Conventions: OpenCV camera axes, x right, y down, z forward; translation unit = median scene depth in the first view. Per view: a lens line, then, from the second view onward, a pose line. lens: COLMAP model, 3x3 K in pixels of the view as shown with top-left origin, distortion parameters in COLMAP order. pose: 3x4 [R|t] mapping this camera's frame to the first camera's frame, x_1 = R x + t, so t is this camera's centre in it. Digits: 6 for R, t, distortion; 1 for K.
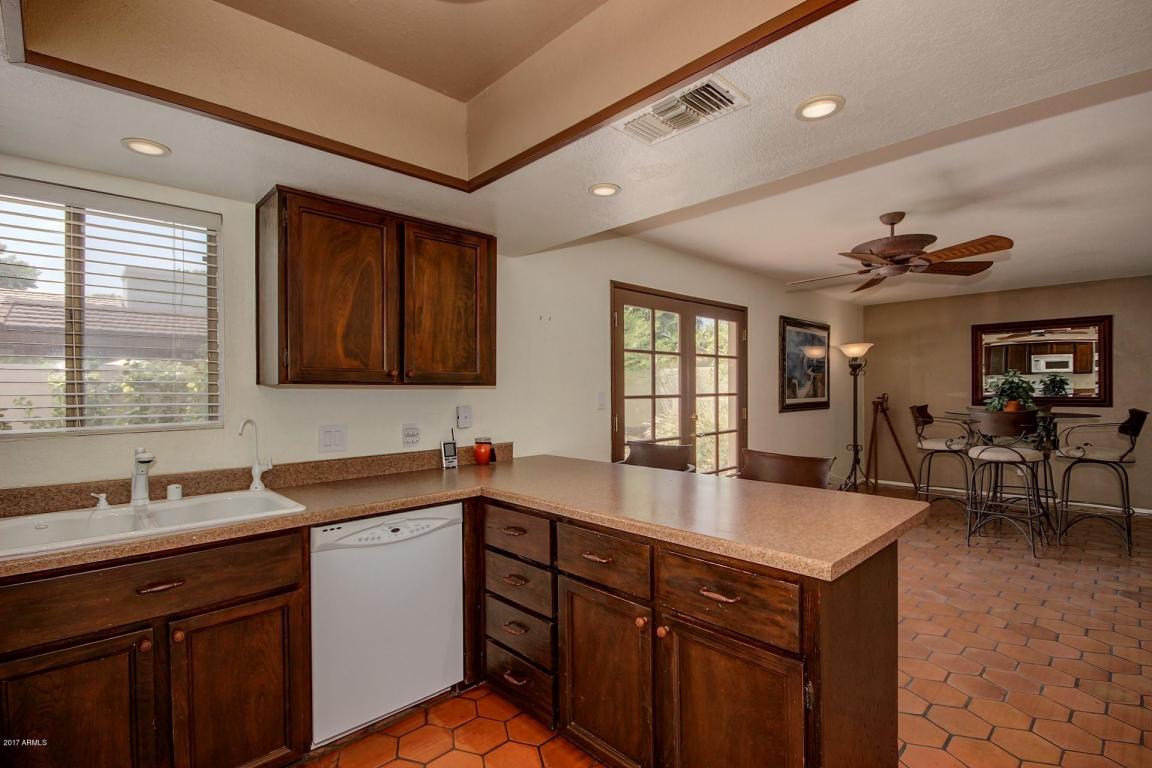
lens RADIAL K [[535.4, 0, 580.6], [0, 535.4, 388.7], [0, 0, 1]] dist [0.000443, -0.001479]
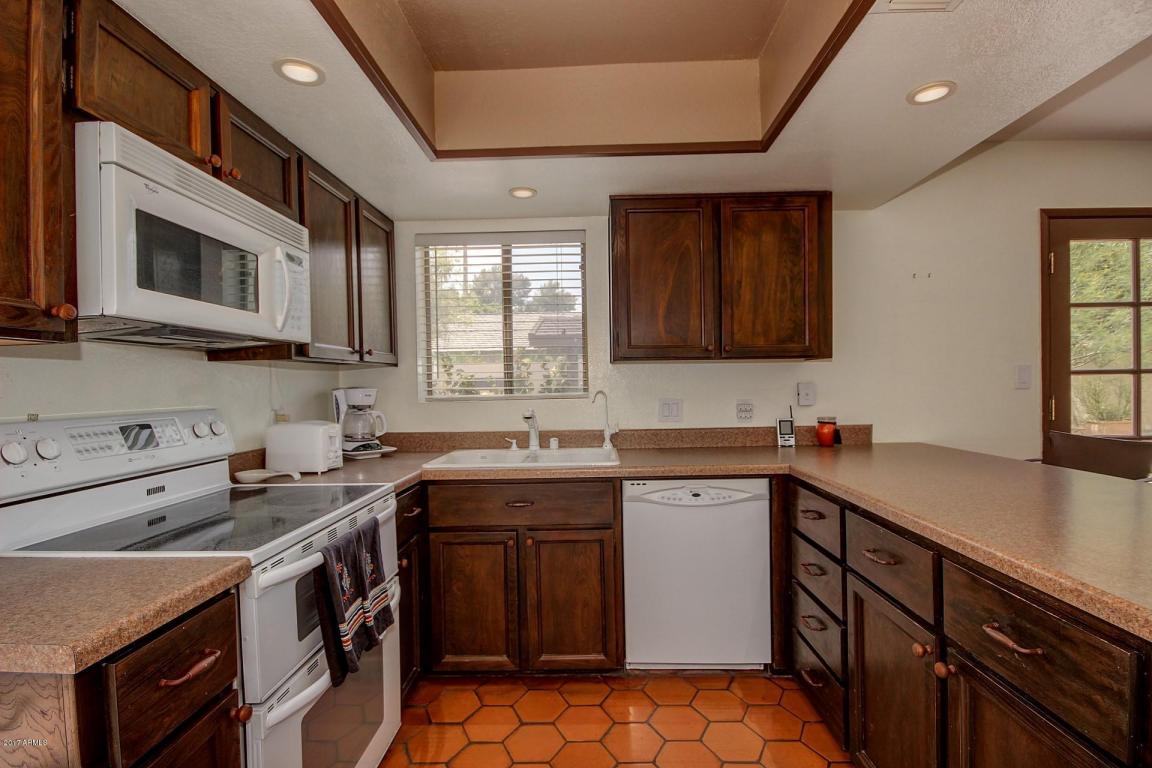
lens RADIAL K [[535.4, 0, 580.6], [0, 535.4, 388.7], [0, 0, 1]] dist [0.000443, -0.001479]
pose [[0.702748, 0.001357, -0.711437, 0.221356], [0.012438, 0.999822, 0.014193, 0.032865], [0.711330, -0.018823, 0.702606, 0.088116]]
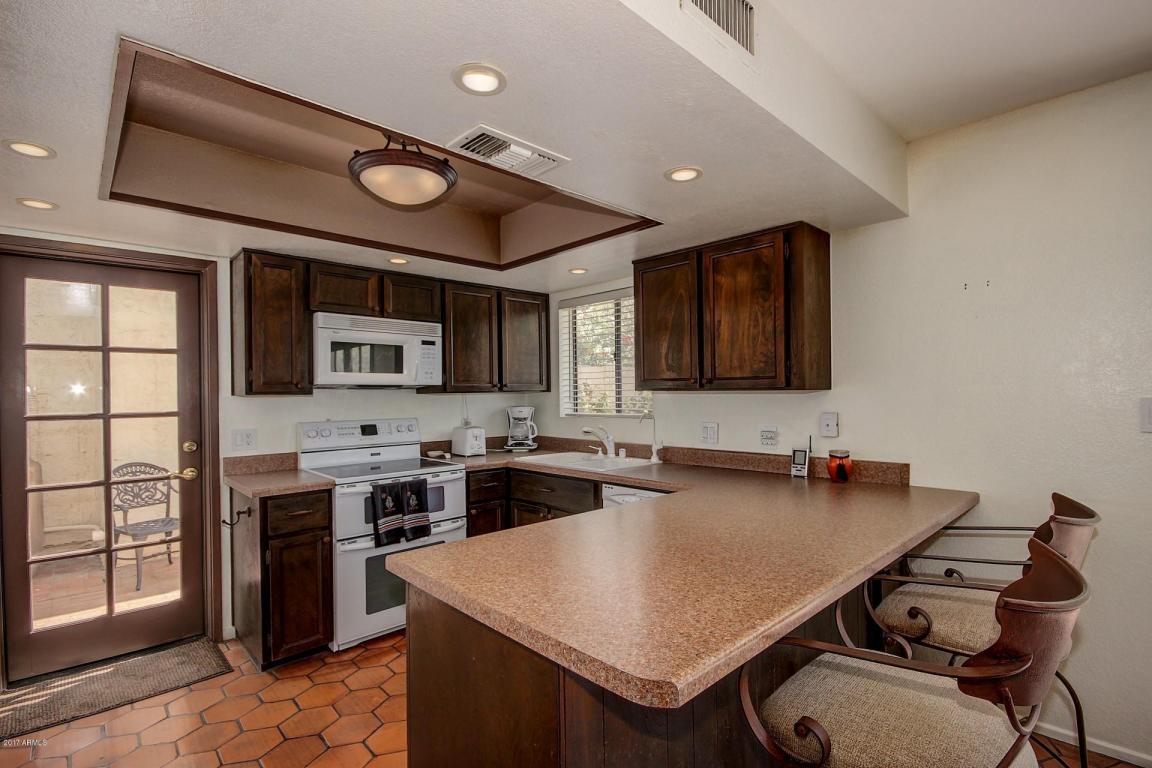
lens RADIAL K [[538.1, 0, 581.0], [0, 538.1, 388.4], [0, 0, 1]] dist [0.001324, -0.003657]
pose [[-0.009588, -0.002878, -0.999950, 0.883787], [0.010590, 0.999939, -0.002980, -0.012200], [0.999898, -0.010618, -0.009557, 0.780254]]
